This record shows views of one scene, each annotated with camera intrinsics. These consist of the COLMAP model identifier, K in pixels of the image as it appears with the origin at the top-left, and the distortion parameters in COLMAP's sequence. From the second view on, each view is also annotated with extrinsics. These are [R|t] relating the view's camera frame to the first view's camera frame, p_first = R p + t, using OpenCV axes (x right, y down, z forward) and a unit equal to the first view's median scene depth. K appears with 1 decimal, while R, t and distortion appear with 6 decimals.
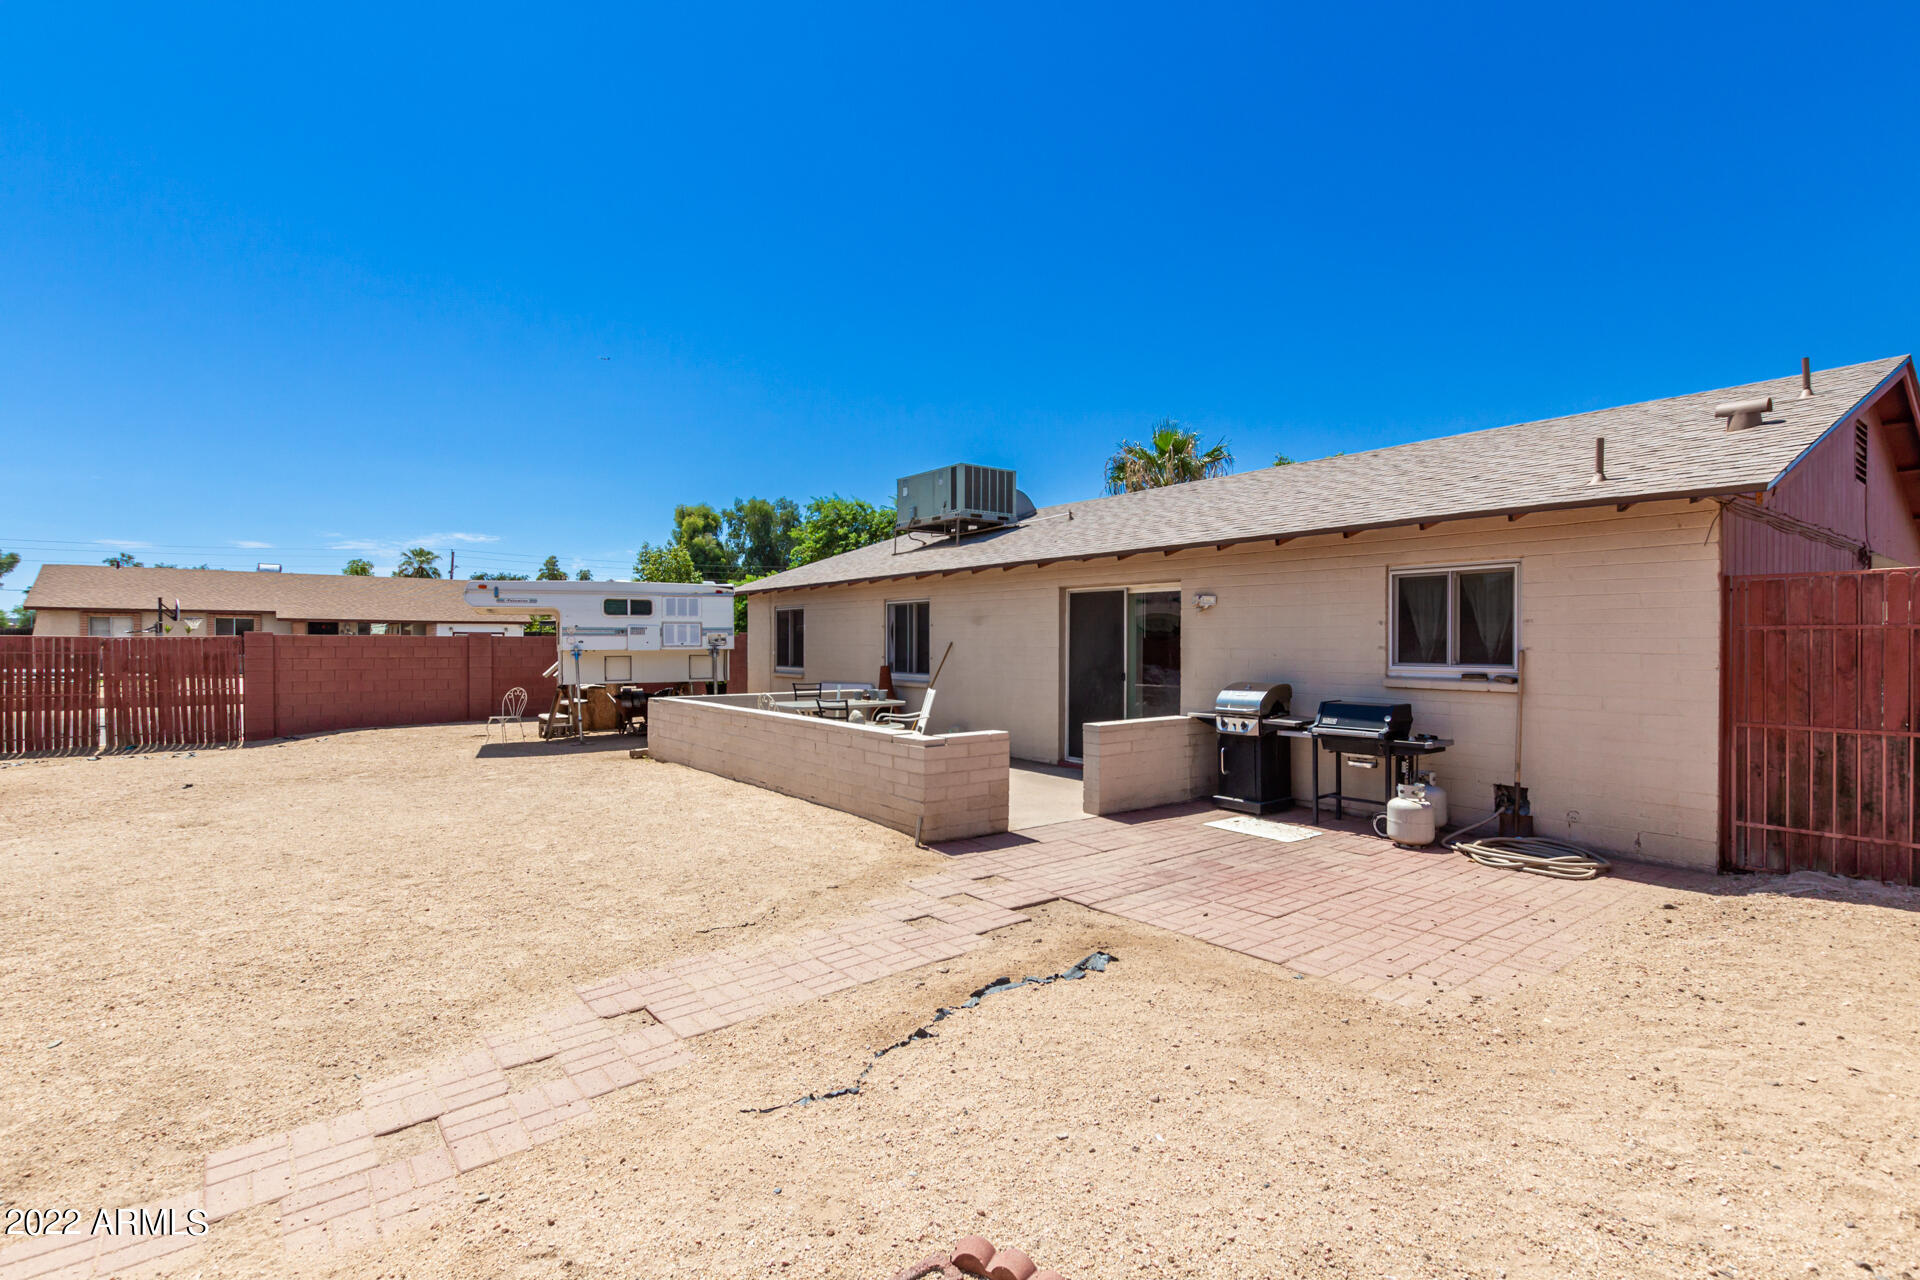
lens RADIAL K [[881.6, 0, 968.9], [0, 881.6, 647.5], [0, 0, 1]] dist [0.005561, -0.000832]
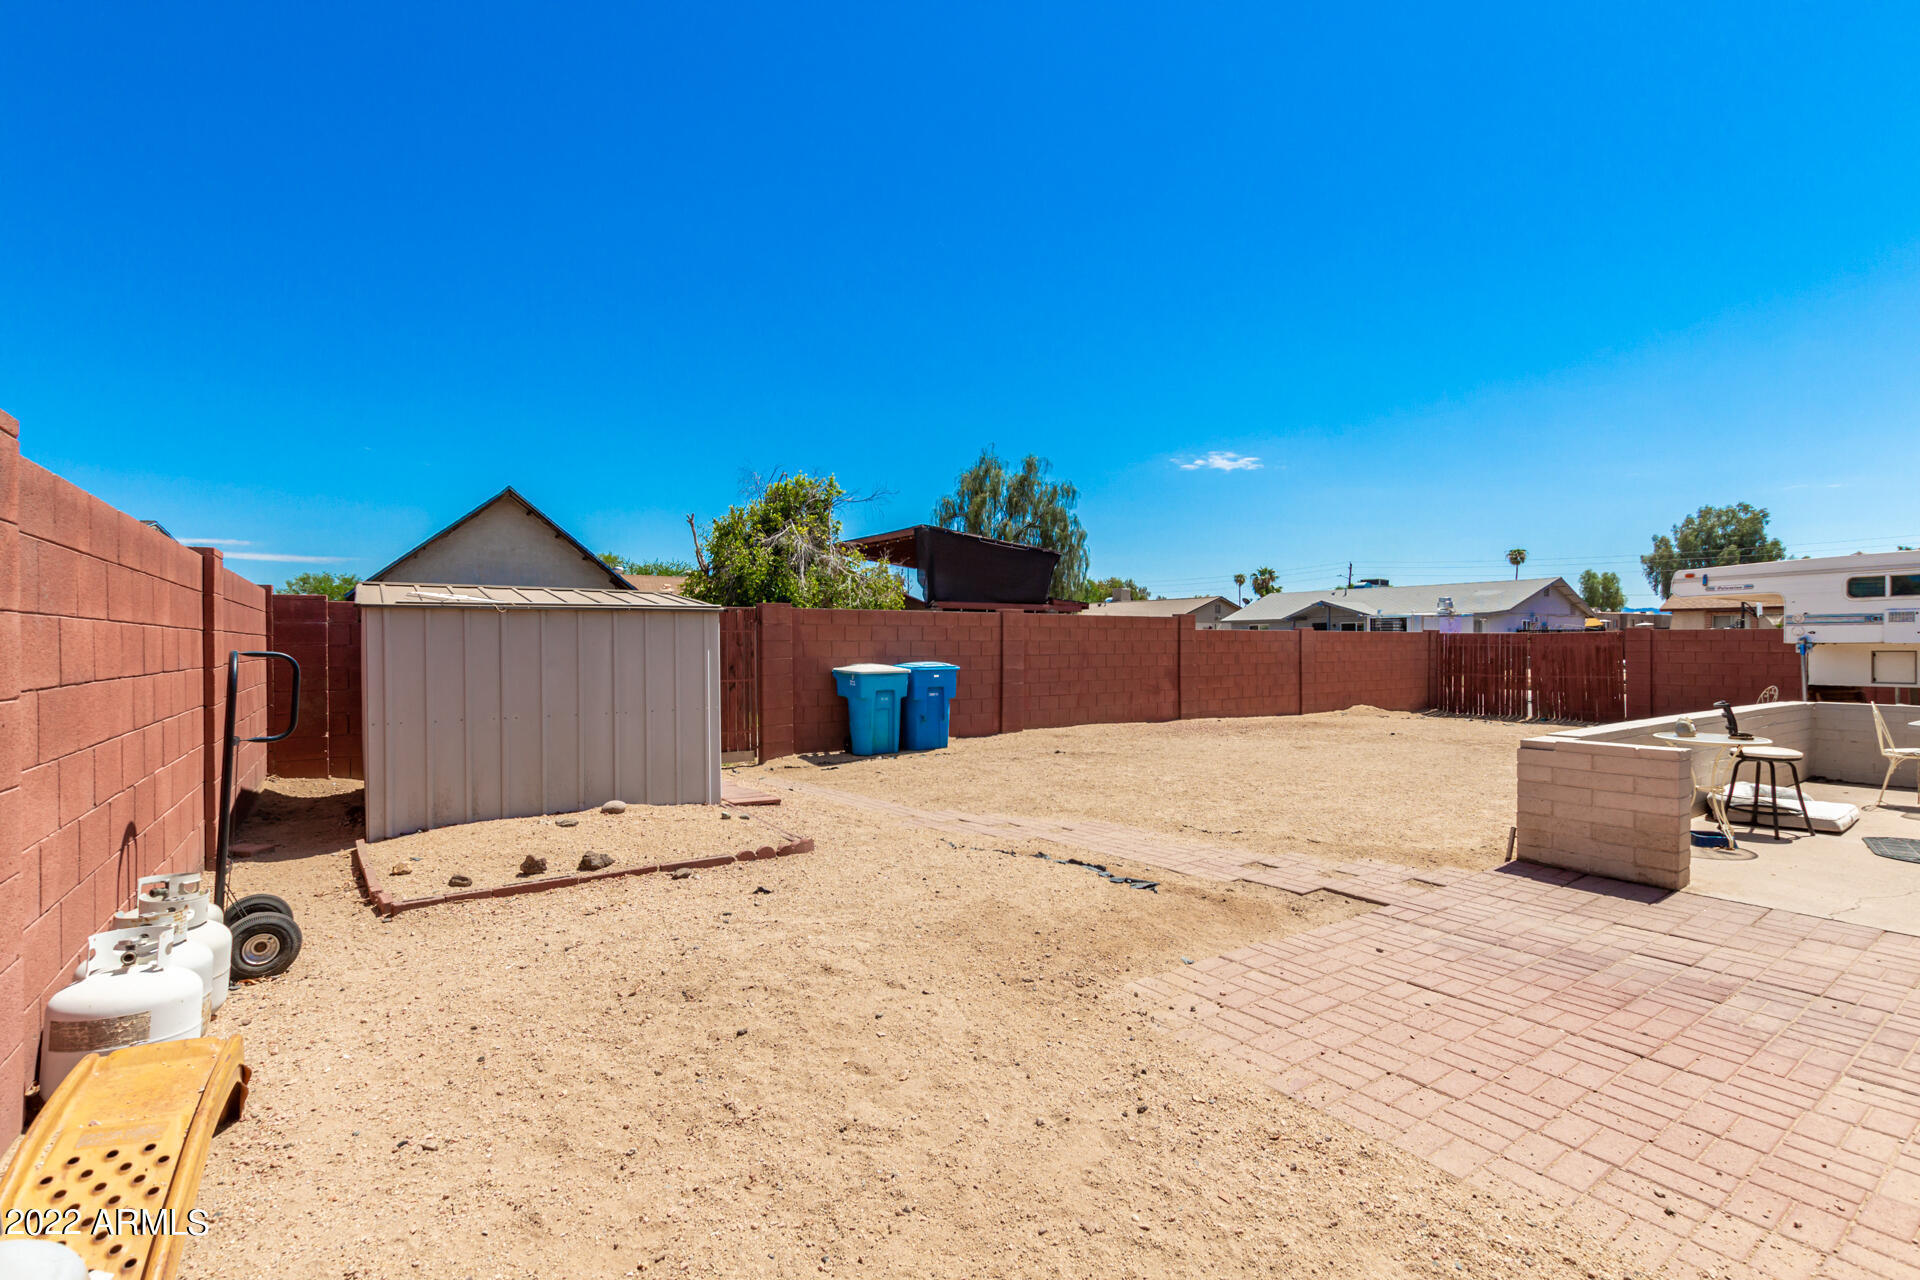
lens RADIAL K [[881.6, 0, 952.4], [0, 881.6, 647.5], [0, 0, 1]] dist [0.005561, -0.000832]
pose [[-0.056298, 0.005111, -0.998401, 0.958678], [-0.002029, 0.999984, 0.005234, 0.011146], [0.998412, 0.002320, -0.056287, 0.549333]]
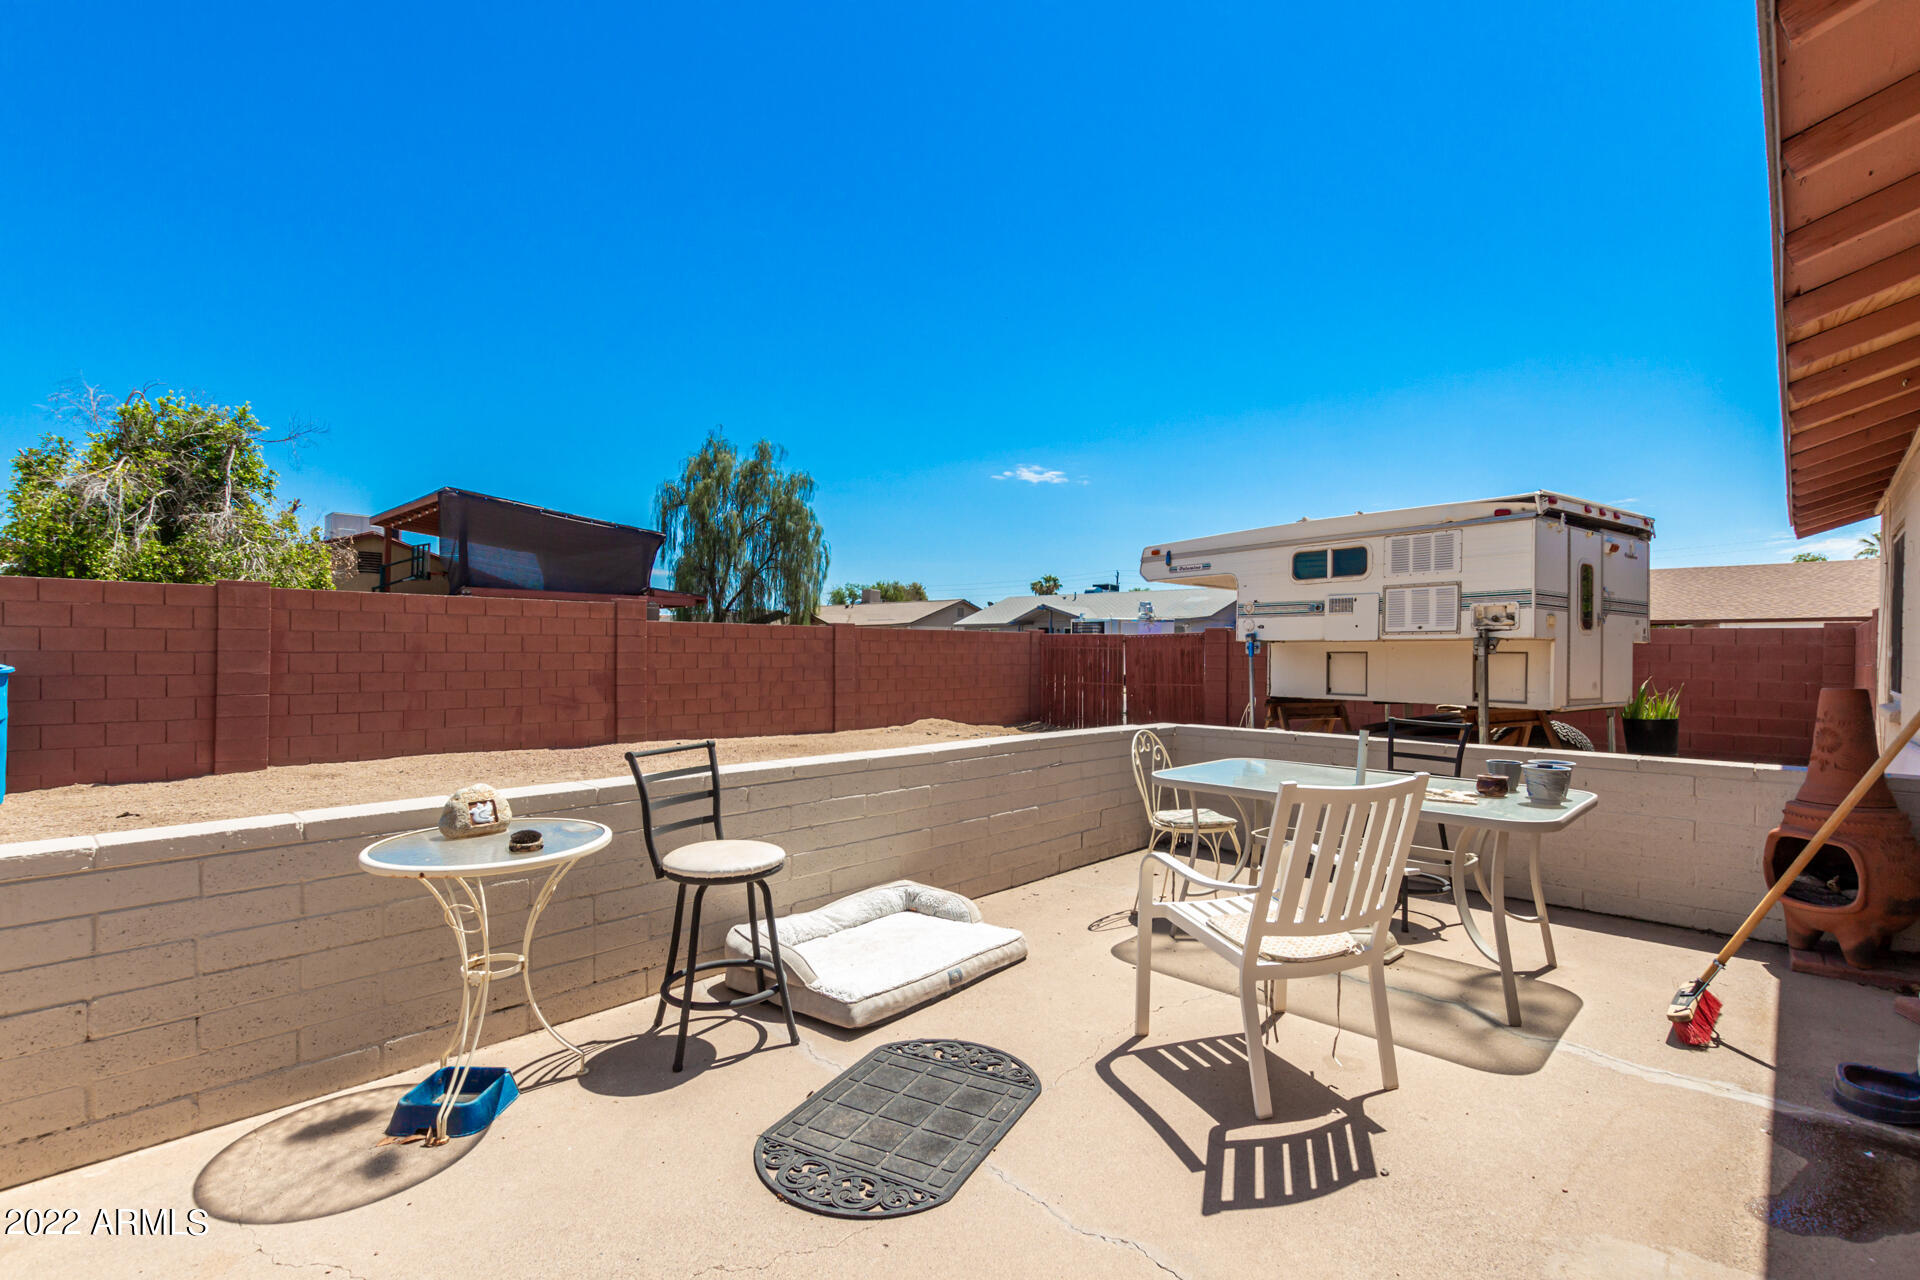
lens RADIAL K [[881.6, 0, 975.6], [0, 881.6, 641.9], [0, 0, 1]] dist [0.005561, -0.000832]
pose [[0.166095, -0.007005, -0.986085, 0.299317], [-0.010620, 0.999904, -0.008892, 0.026325], [0.986053, 0.011949, 0.166005, 1.563606]]
